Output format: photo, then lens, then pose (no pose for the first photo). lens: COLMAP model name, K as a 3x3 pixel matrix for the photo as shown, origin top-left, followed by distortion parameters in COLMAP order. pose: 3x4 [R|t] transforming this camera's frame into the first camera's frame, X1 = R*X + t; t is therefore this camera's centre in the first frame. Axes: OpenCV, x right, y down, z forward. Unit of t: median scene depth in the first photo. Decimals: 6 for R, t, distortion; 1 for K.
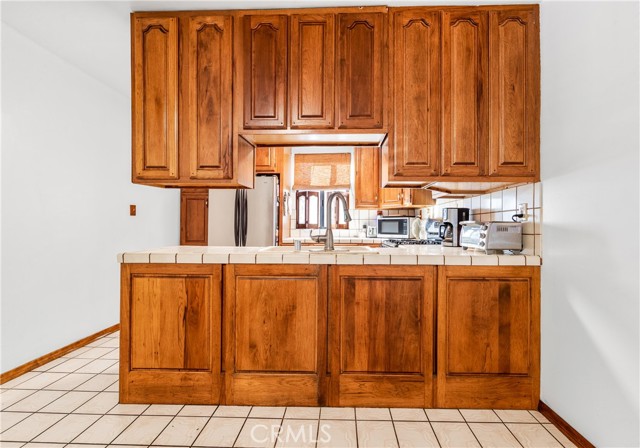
lens RADIAL K [[276.9, 0, 342.1], [0, 276.9, 225.0], [0, 0, 1]] dist [0.002570, 0.000427]
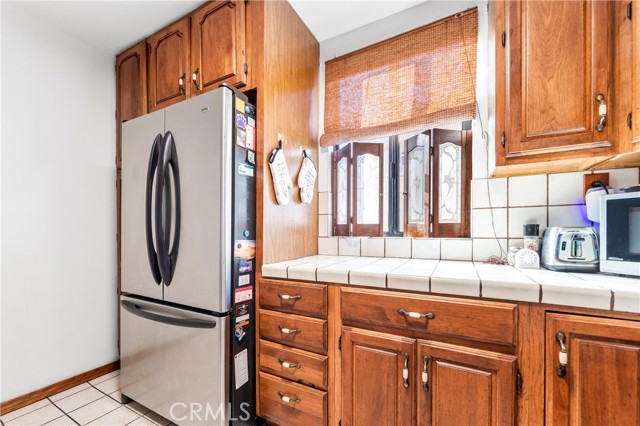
lens RADIAL K [[253.6, 0, 320.8], [0, 253.6, 235.3], [0, 0, 1]] dist [-0.001248, -0.003226]
pose [[0.878494, 0.002959, -0.477745, 0.020416], [0.006111, 0.999829, 0.017431, 0.009990], [0.477715, -0.018232, 0.878326, 1.118647]]
